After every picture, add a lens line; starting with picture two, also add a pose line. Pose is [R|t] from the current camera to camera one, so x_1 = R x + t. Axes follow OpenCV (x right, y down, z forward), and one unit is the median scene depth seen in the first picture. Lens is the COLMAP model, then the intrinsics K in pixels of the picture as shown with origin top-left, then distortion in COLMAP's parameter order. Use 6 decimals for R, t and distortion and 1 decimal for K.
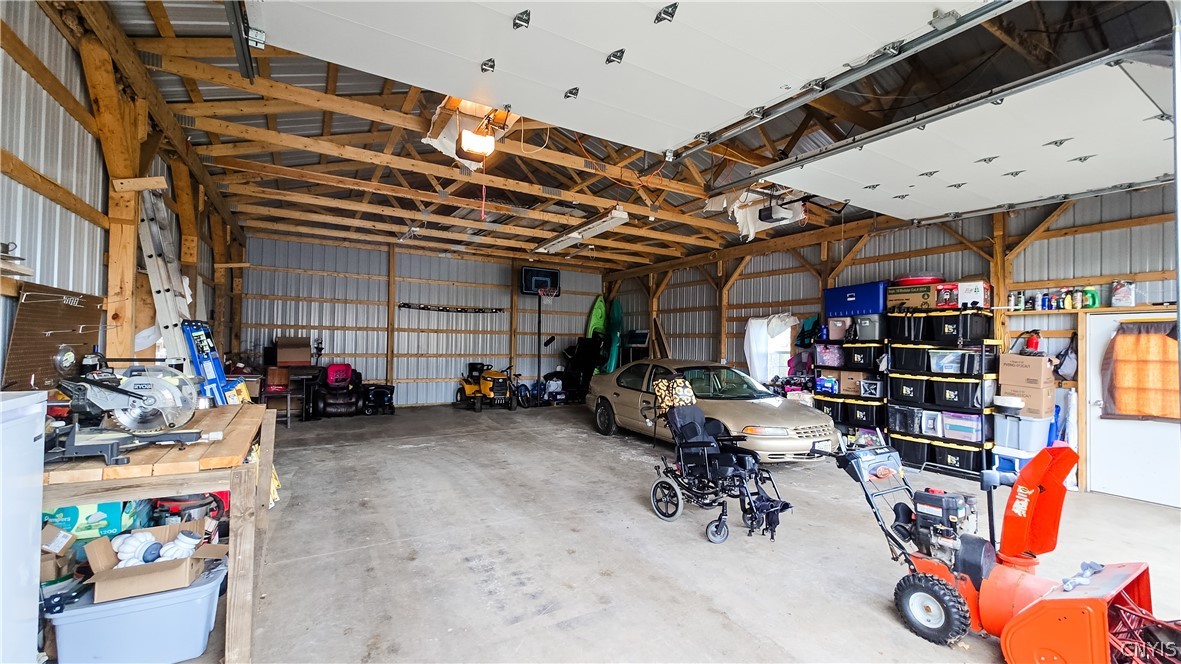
lens RADIAL K [[477.8, 0, 588.5], [0, 477.8, 333.0], [0, 0, 1]] dist [-0.000133, -0.000009]
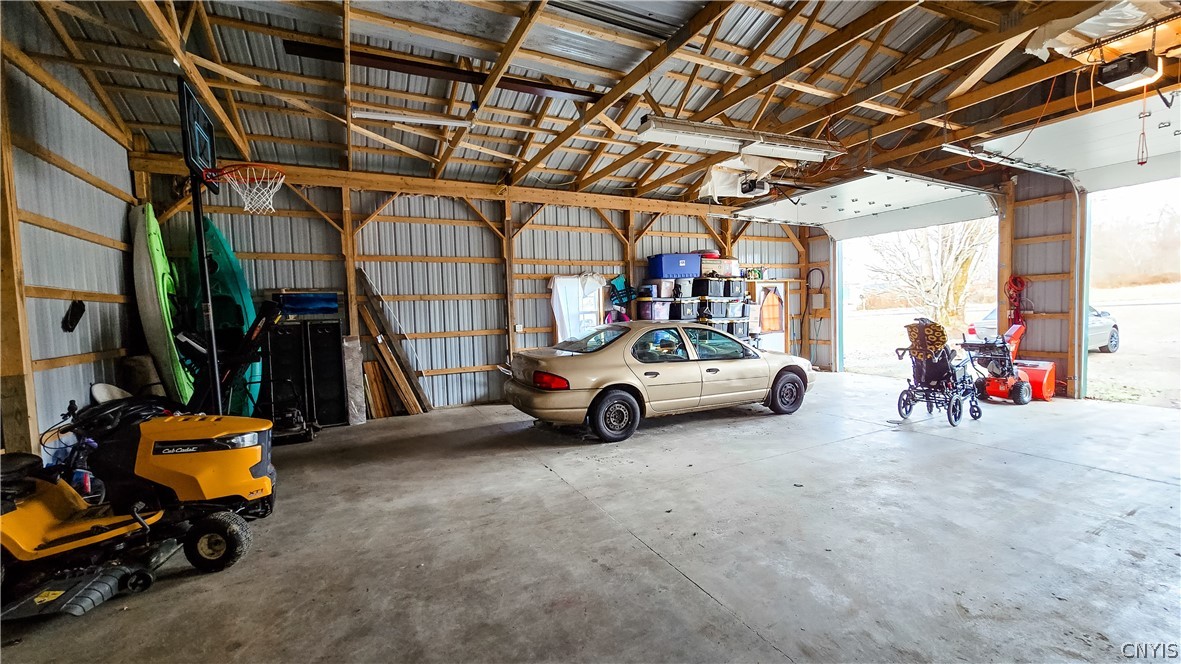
lens RADIAL K [[477.8, 0, 590.0], [0, 477.8, 334.3], [0, 0, 1]] dist [-0.000133, -0.000009]
pose [[0.078385, -0.071726, 0.994340, -0.514275], [0.011767, 0.997405, 0.071020, 0.014238], [-0.996854, 0.006133, 0.079025, 0.815570]]
